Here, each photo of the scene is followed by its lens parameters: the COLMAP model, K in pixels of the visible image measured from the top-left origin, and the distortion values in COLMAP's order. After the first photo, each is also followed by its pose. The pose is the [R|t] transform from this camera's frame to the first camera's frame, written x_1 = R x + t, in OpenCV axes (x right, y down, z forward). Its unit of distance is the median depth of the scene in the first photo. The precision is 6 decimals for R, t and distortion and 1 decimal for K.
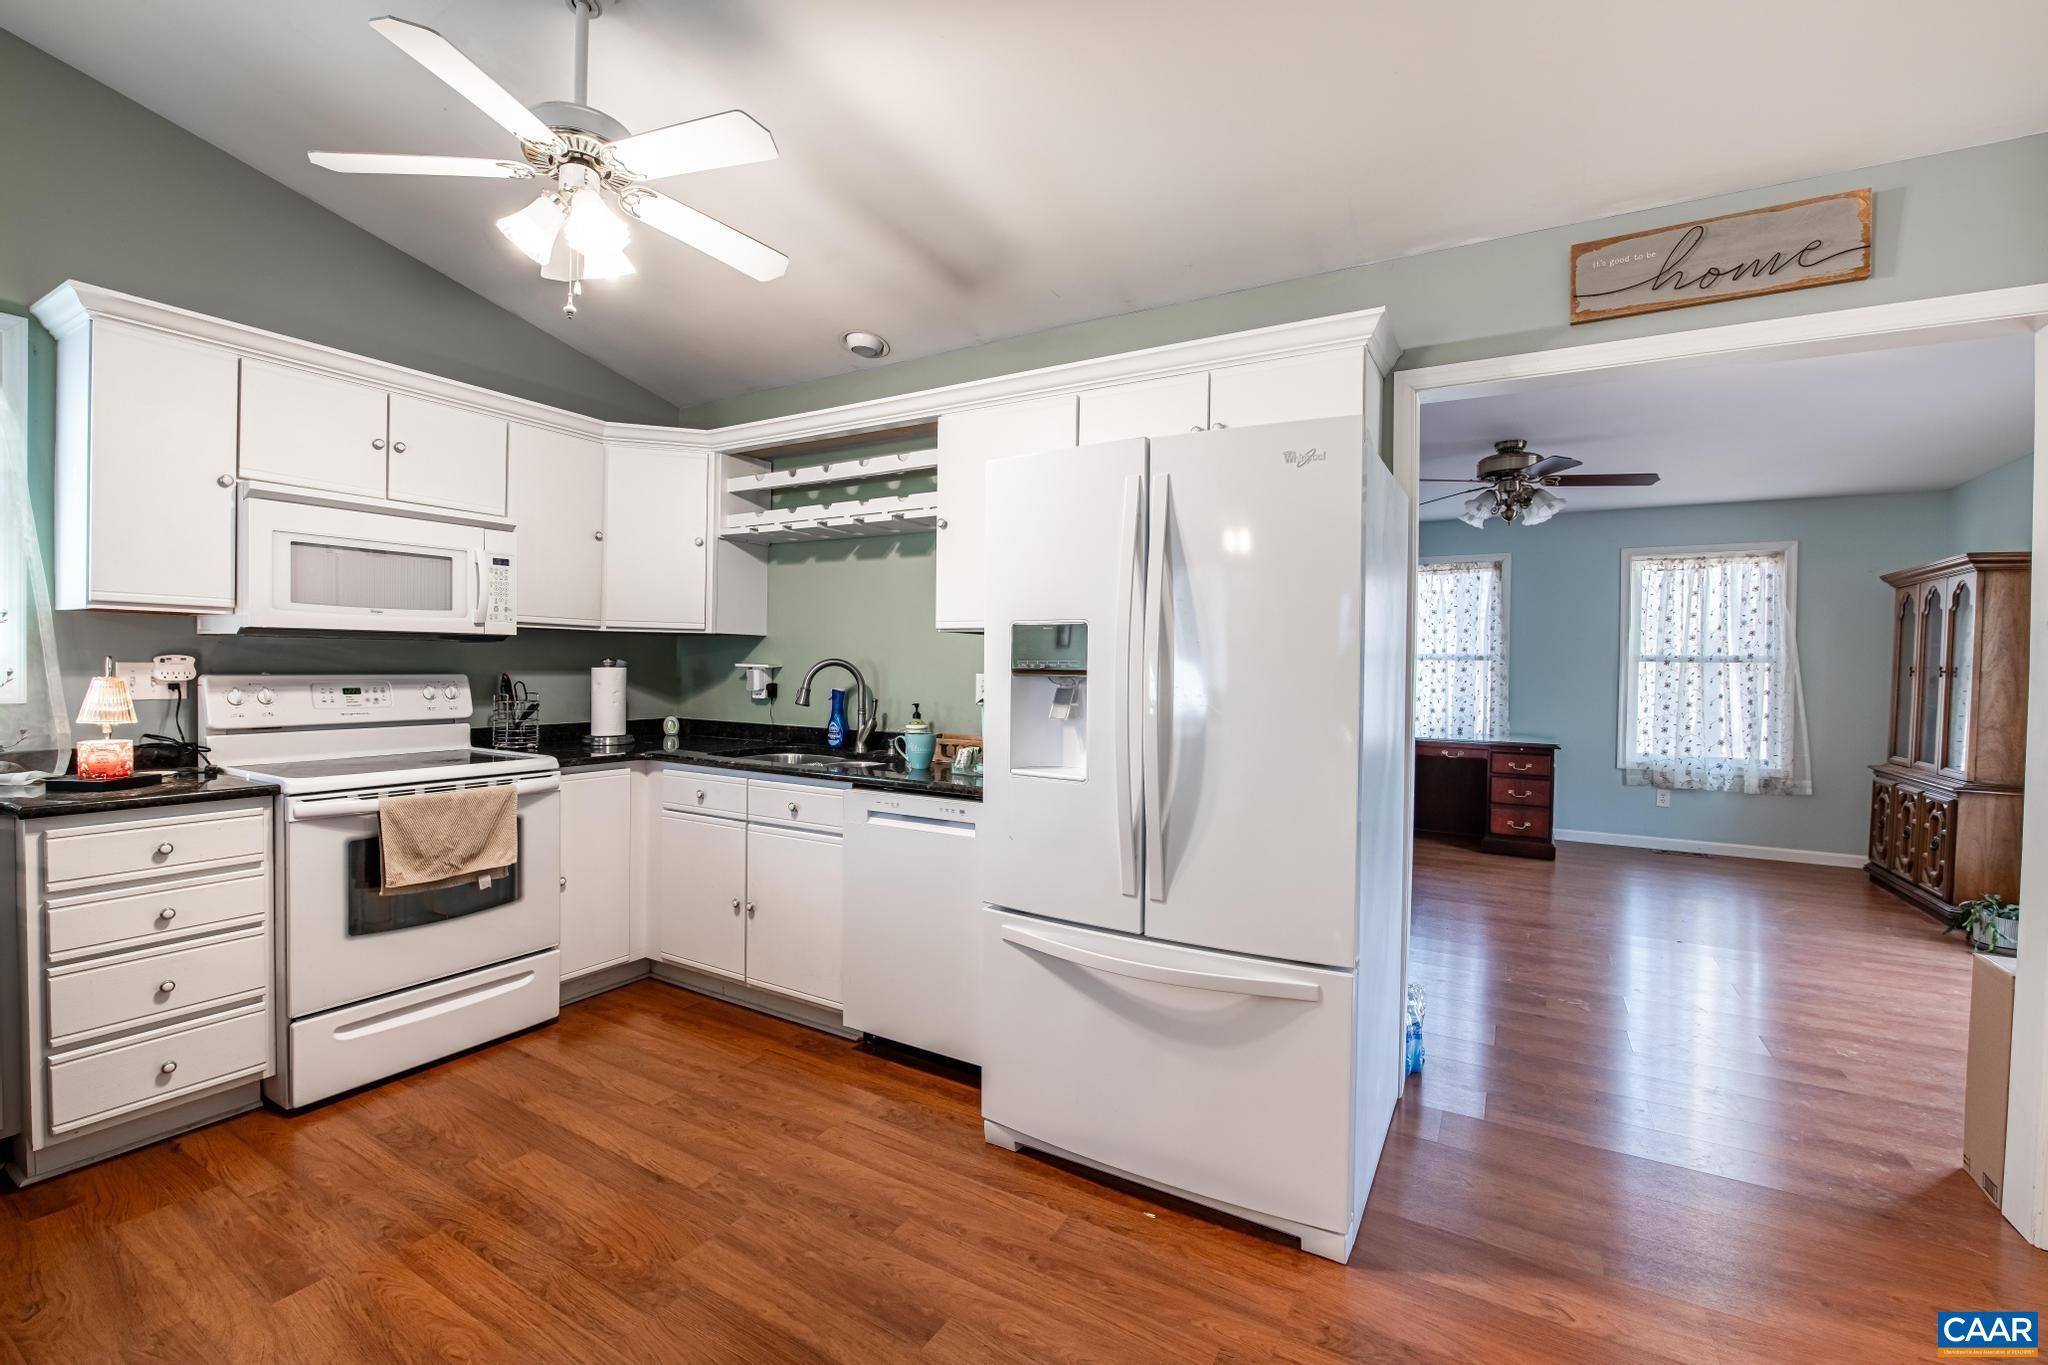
lens RADIAL K [[857.8, 0, 1022.5], [0, 857.8, 678.3], [0, 0, 1]] dist [-0.011017, -0.003045]
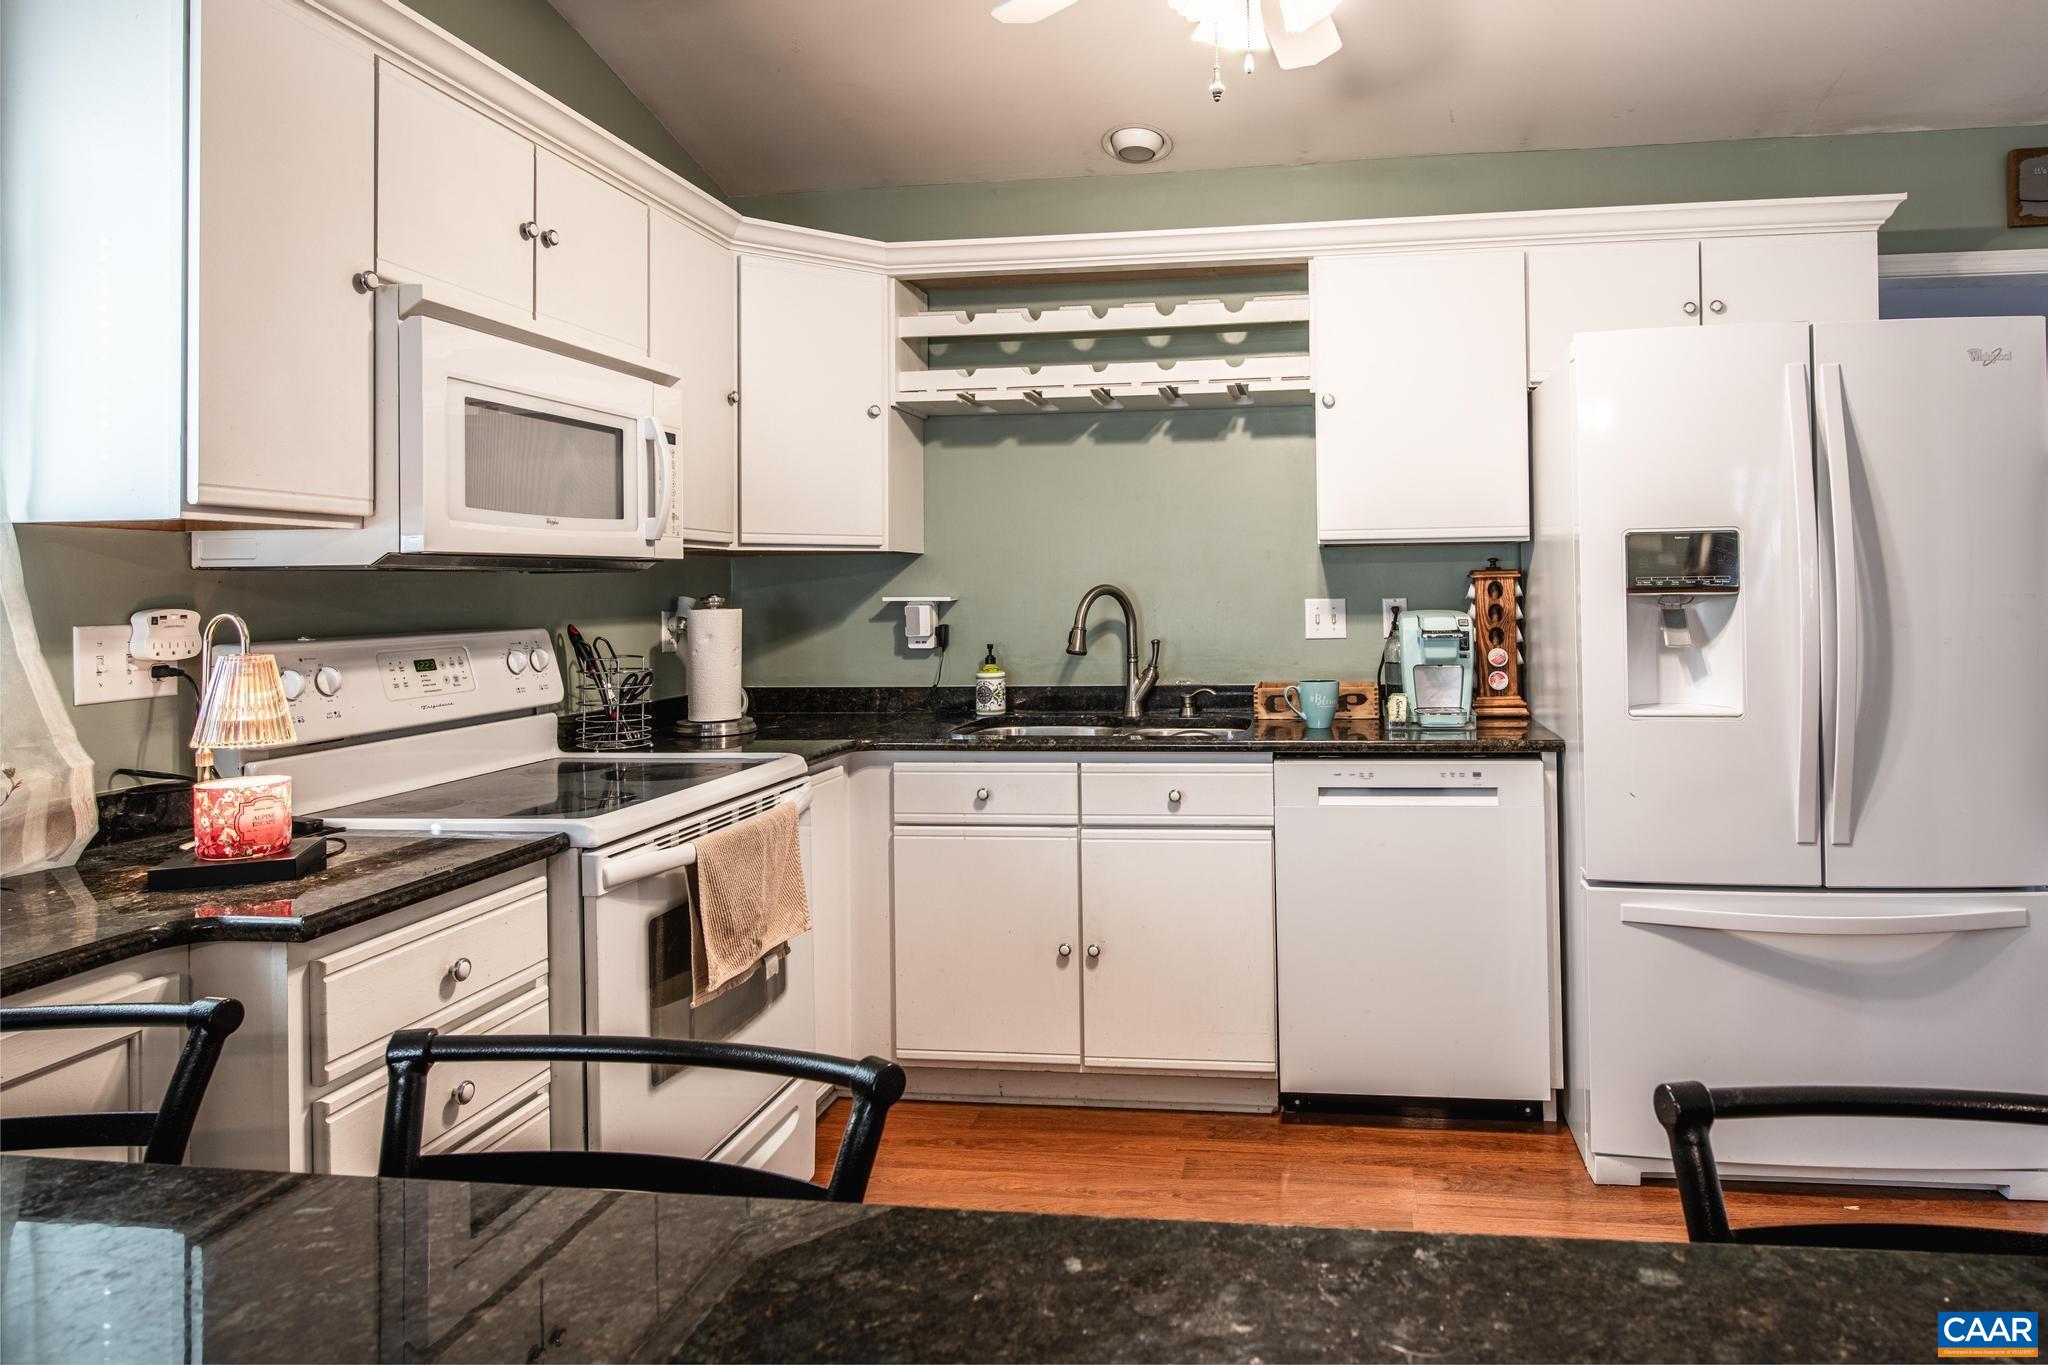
lens RADIAL K [[1216.8, 0, 1174.8], [0, 1216.8, 568.4], [0, 0, 1]] dist [-0.007004, -0.000396]
pose [[0.917206, -0.021980, 0.397806, -0.653900], [0.034112, 0.999143, -0.023444, -0.012664], [-0.396949, 0.035073, 0.917170, 0.079181]]
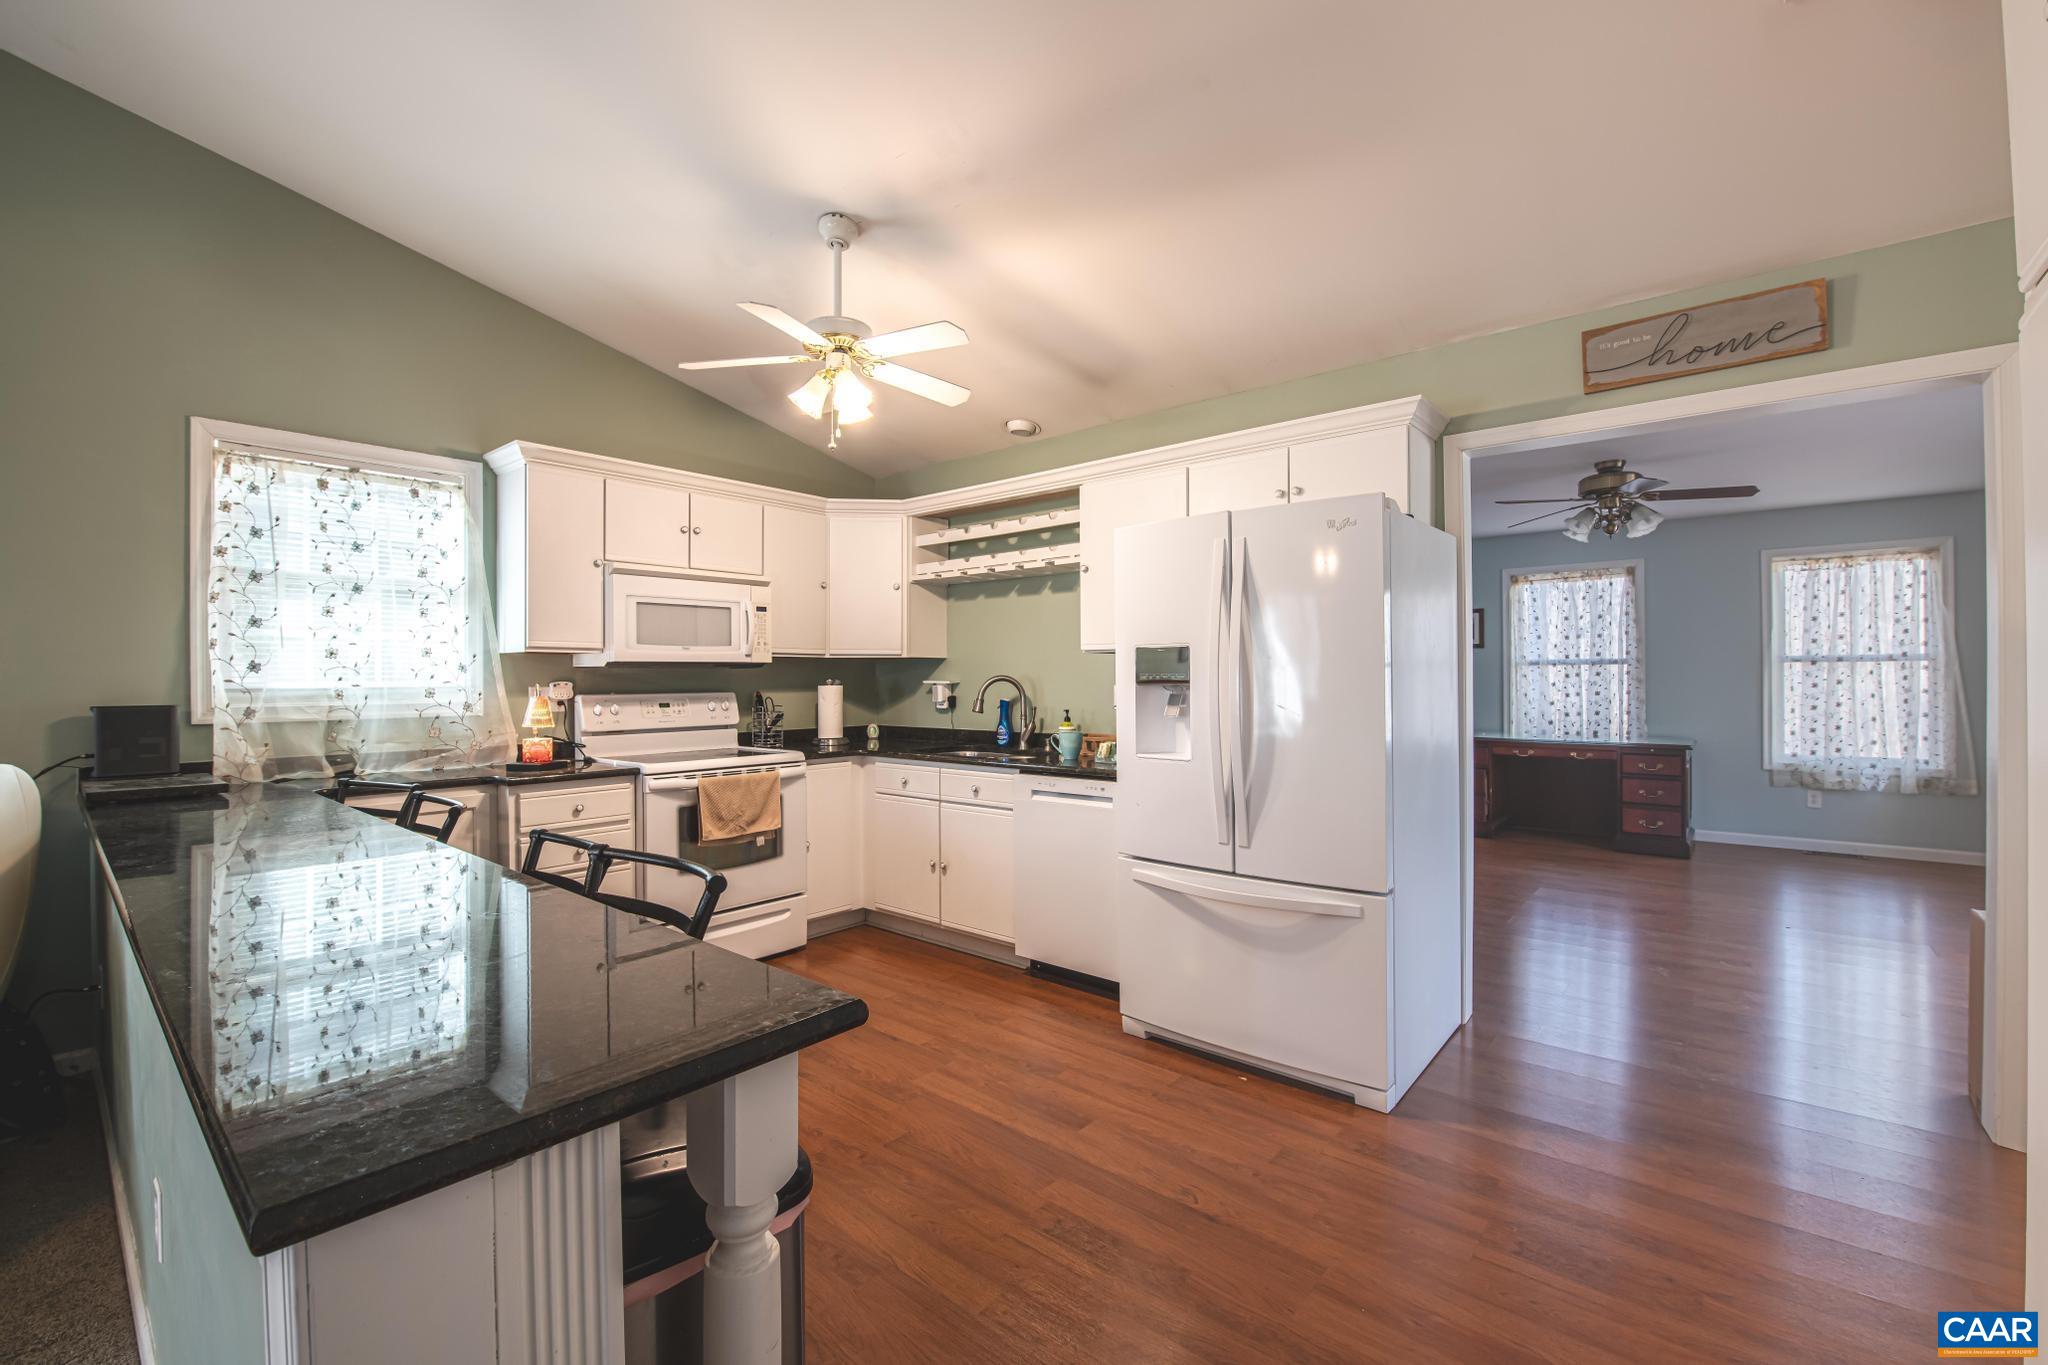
lens RADIAL K [[857.8, 0, 1022.2], [0, 857.8, 678.0], [0, 0, 1]] dist [-0.011017, -0.003045]
pose [[0.984695, -0.019298, -0.173216, 0.034359], [0.016301, 0.999692, -0.018707, 0.006014], [0.173523, 0.015597, 0.984706, -0.282676]]
